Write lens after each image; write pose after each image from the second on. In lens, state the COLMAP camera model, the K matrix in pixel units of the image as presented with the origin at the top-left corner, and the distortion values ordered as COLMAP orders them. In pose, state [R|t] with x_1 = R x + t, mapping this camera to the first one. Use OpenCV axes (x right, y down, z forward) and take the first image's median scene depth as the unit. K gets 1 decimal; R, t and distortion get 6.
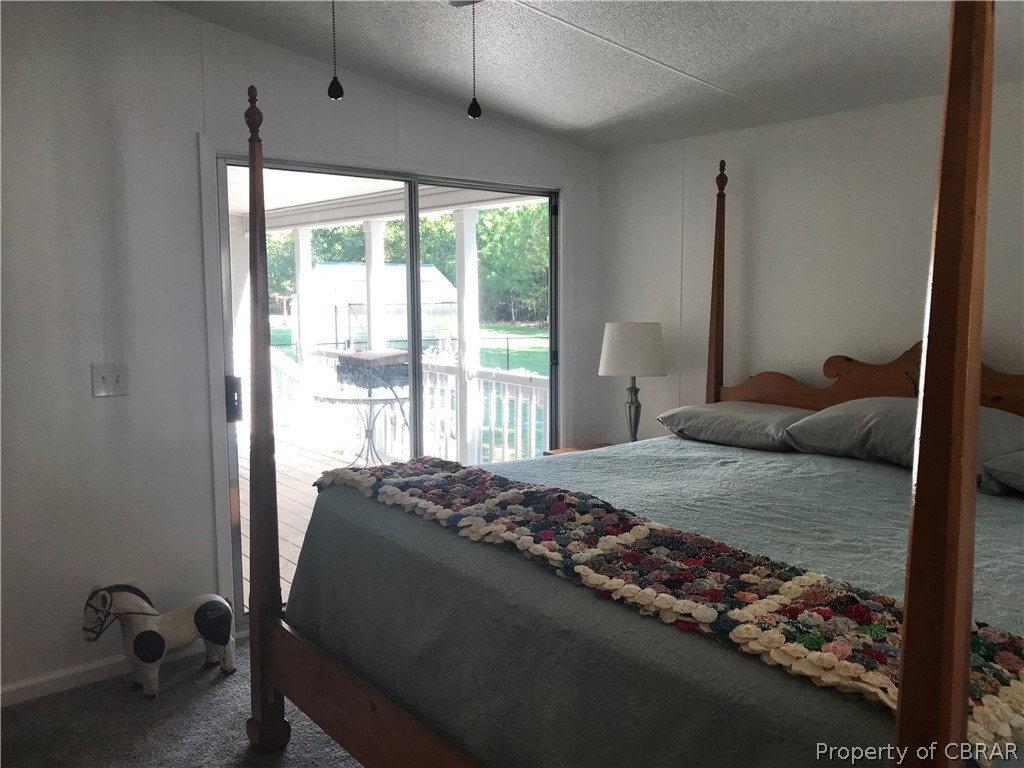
lens RADIAL K [[842.2, 0, 512.0], [0, 842.2, 384.0], [0, 0, 1]] dist [0.008561, -0.004569]
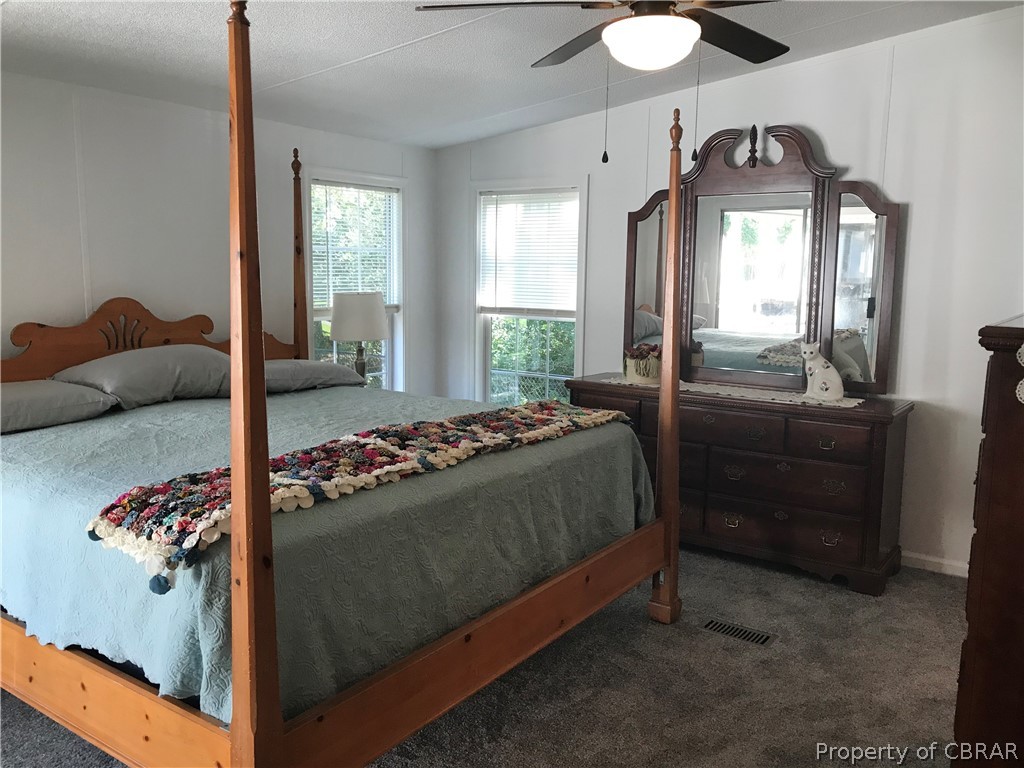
lens RADIAL K [[842.2, 0, 512.0], [0, 842.2, 384.0], [0, 0, 1]] dist [0.008561, -0.004569]
pose [[-0.270347, -0.137427, 0.952904, -0.868475], [0.103193, 0.979922, 0.170600, -0.089954], [-0.957217, 0.144455, -0.250737, 0.869732]]
